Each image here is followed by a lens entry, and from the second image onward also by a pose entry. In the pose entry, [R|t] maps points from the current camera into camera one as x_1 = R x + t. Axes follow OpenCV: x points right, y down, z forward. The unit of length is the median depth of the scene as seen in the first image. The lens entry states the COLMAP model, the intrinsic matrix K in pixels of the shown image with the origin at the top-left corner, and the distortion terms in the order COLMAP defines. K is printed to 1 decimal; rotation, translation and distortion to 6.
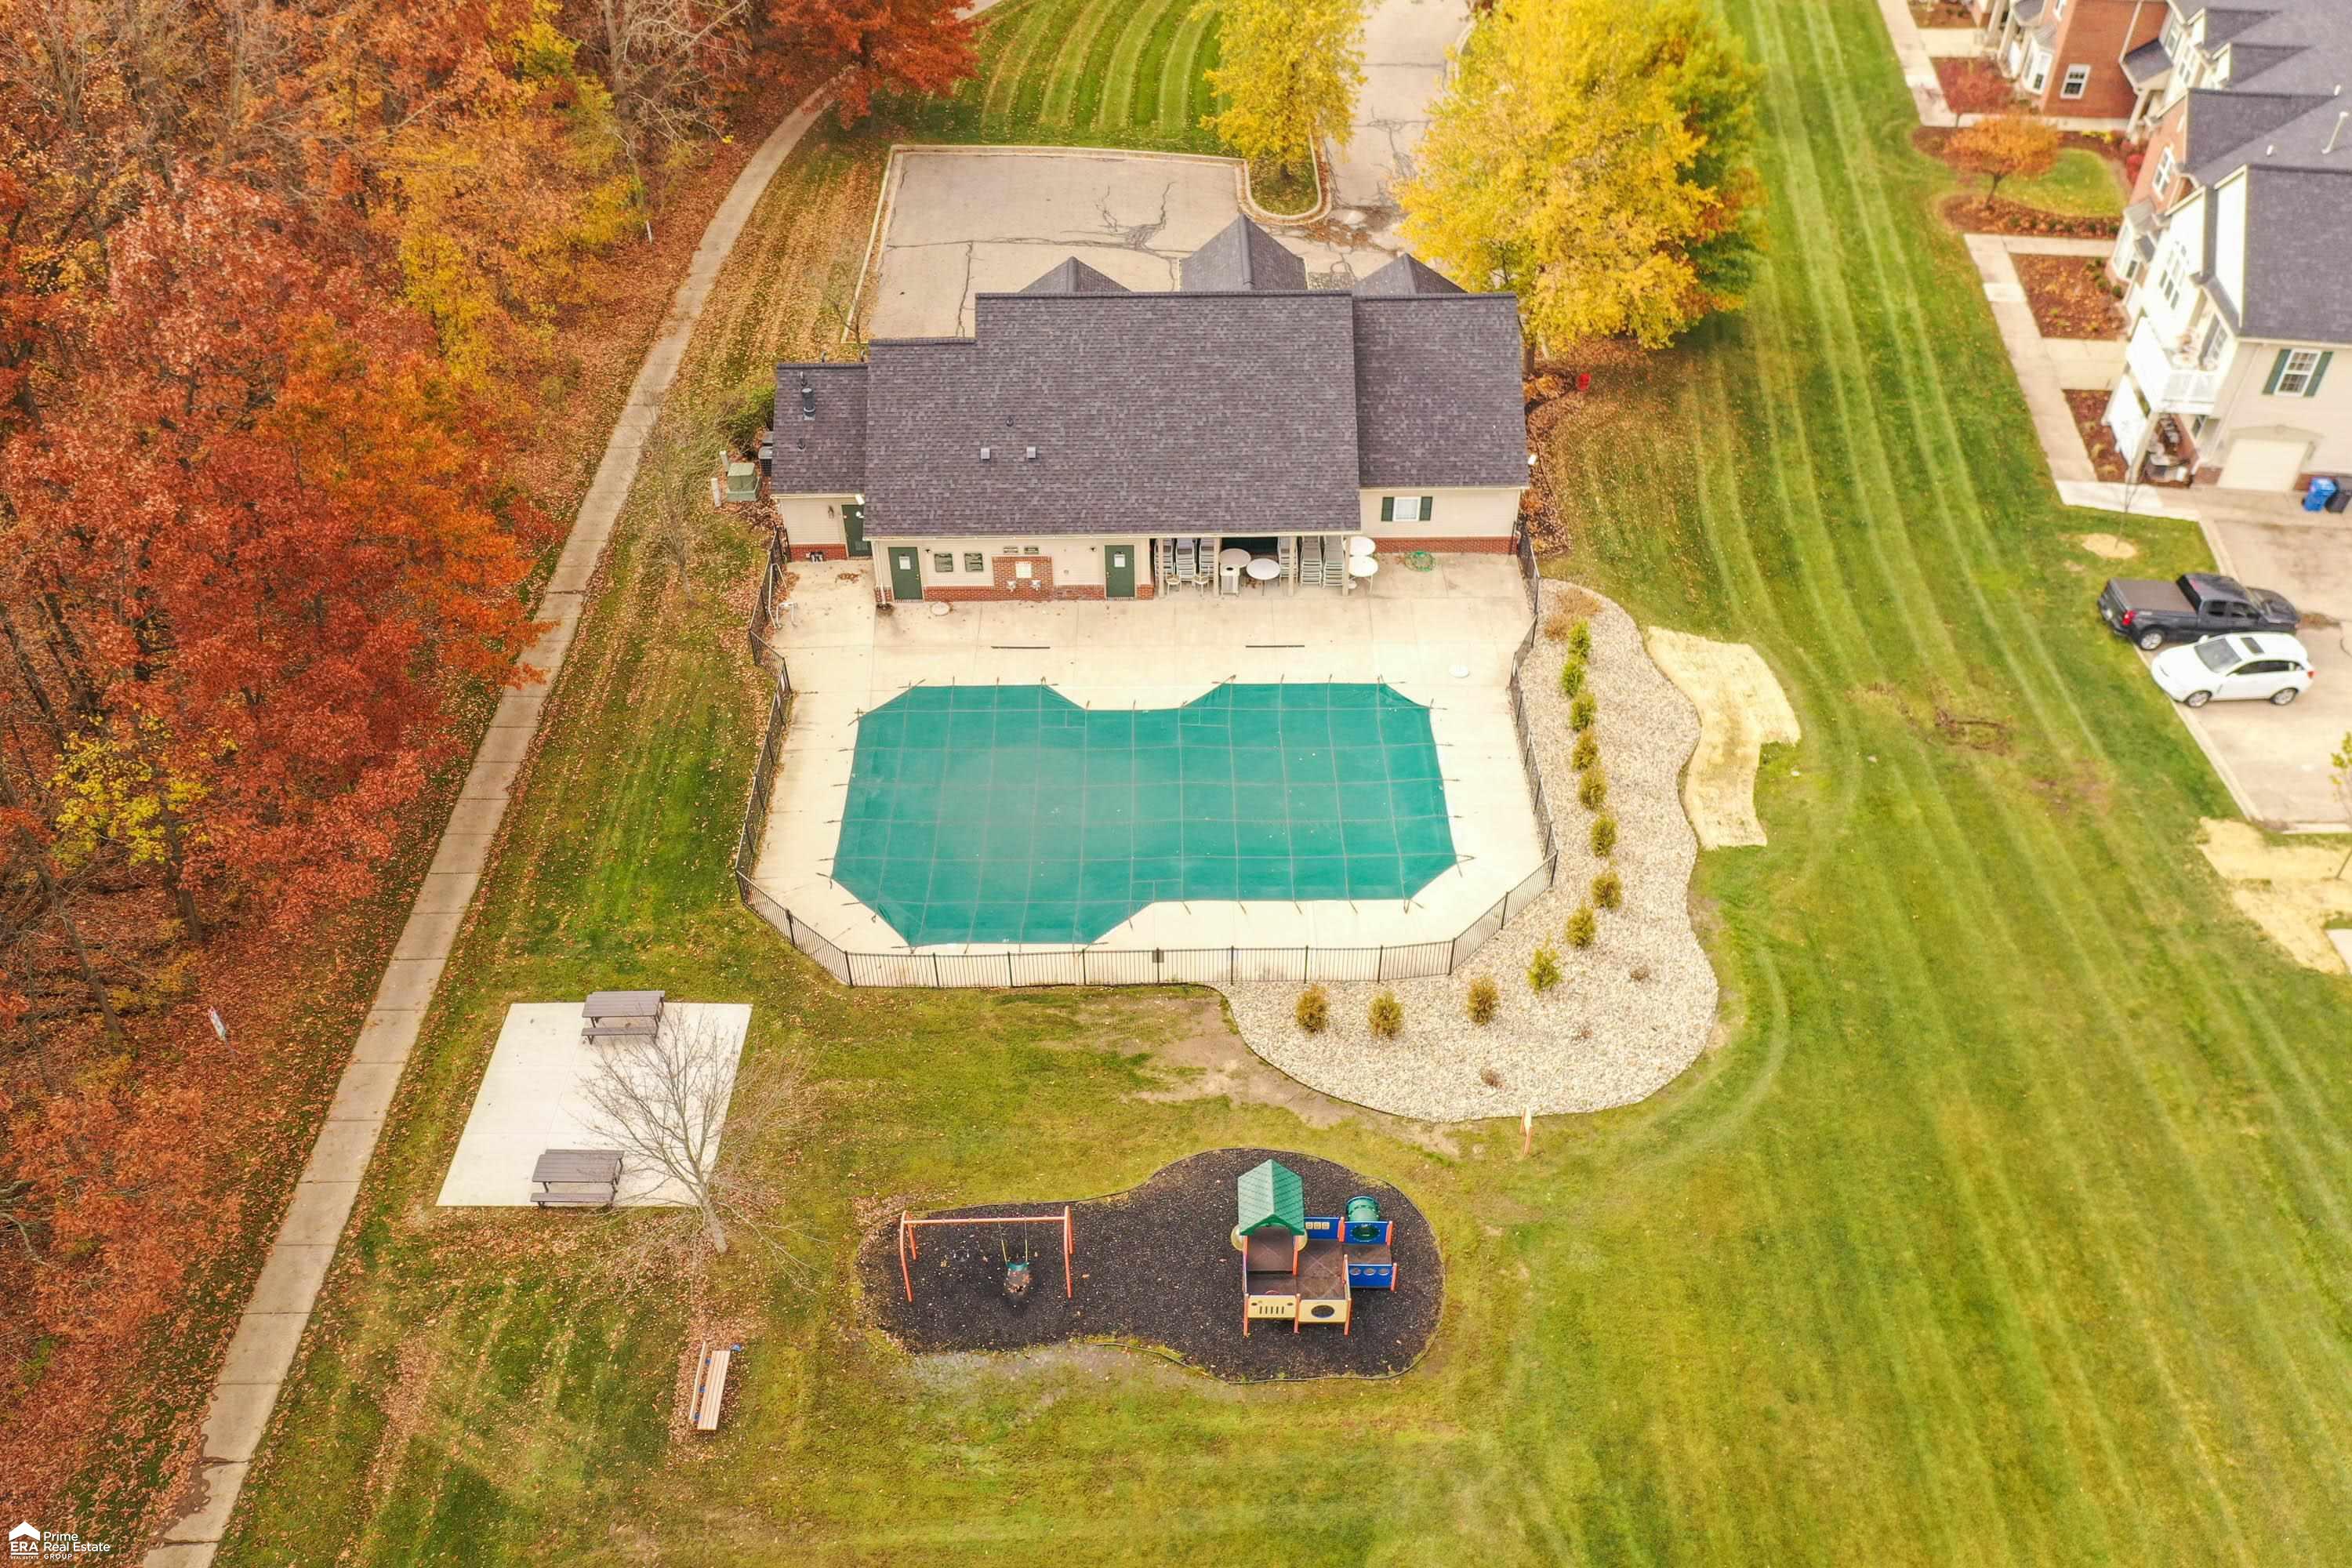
lens RADIAL K [[1893.6, 0, 1176.3], [0, 1893.6, 783.2], [0, 0, 1]] dist [0.009424, 0.003898]
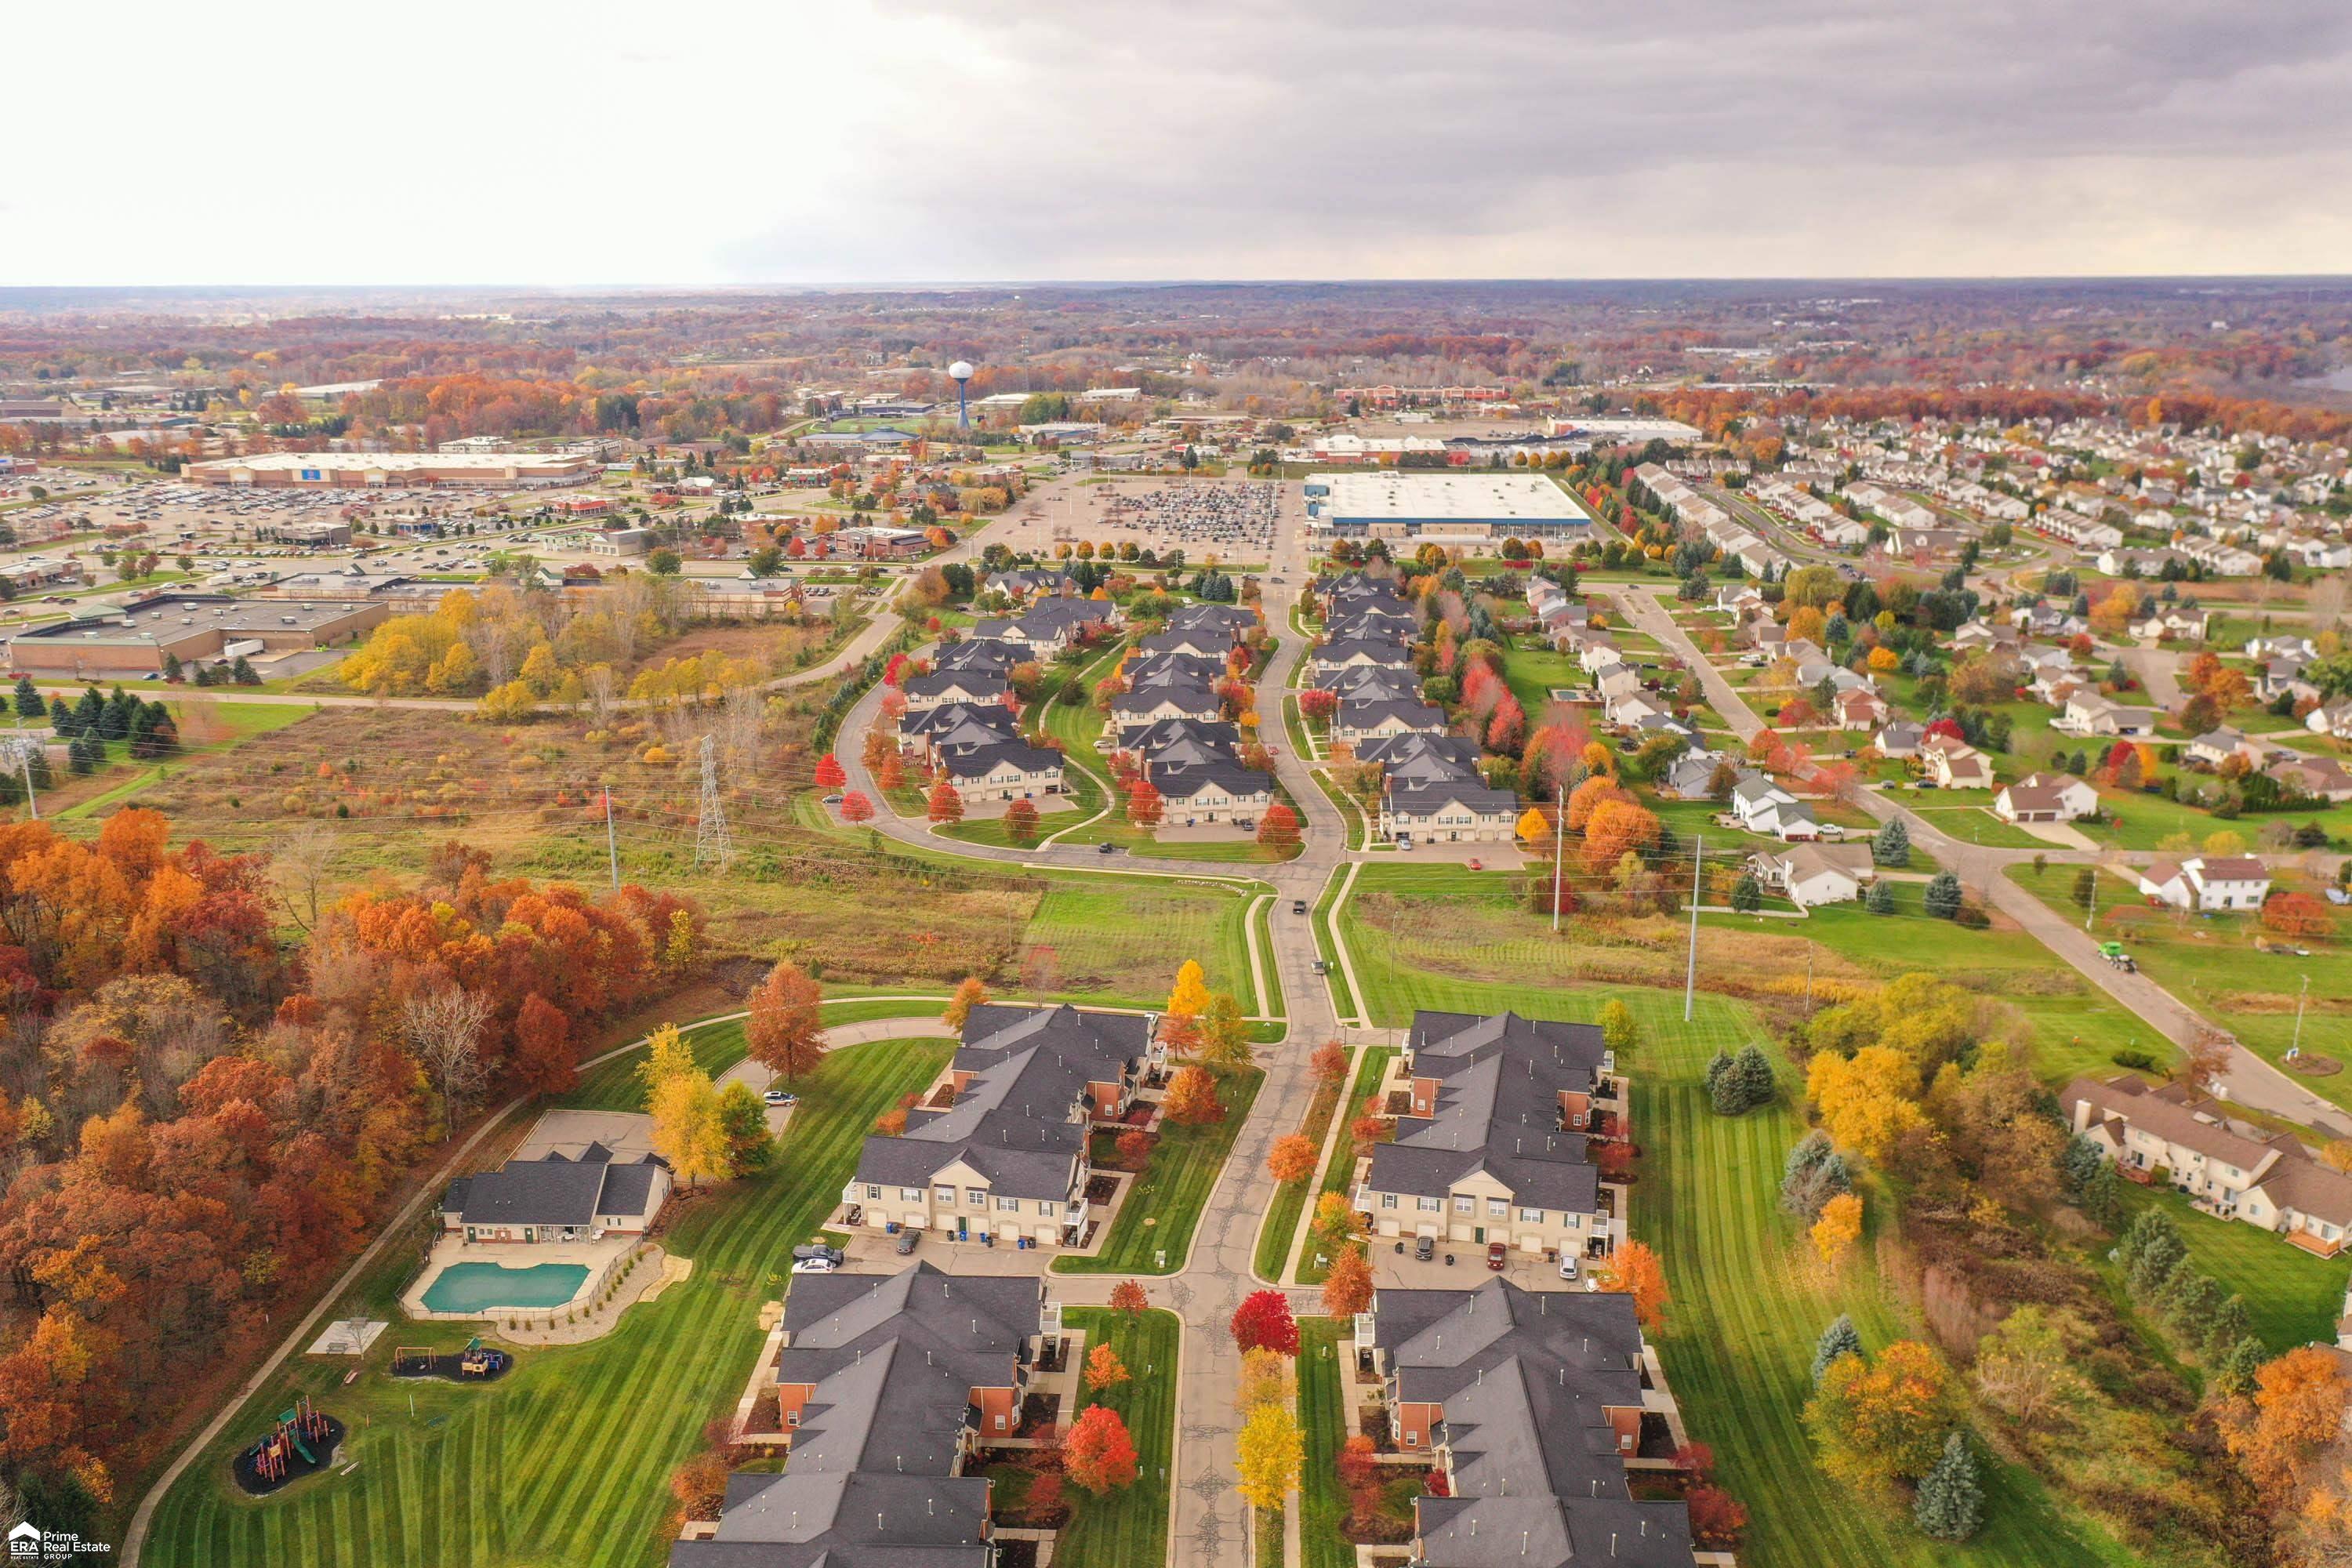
lens RADIAL K [[1893.6, 0, 1174.4], [0, 1893.6, 785.4], [0, 0, 1]] dist [0.009424, 0.003898]
pose [[0.998836, 0.016803, -0.045222, 1.397916], [-0.034739, 0.900956, -0.432518, 0.662193], [0.033475, 0.433585, 0.900490, -2.705372]]
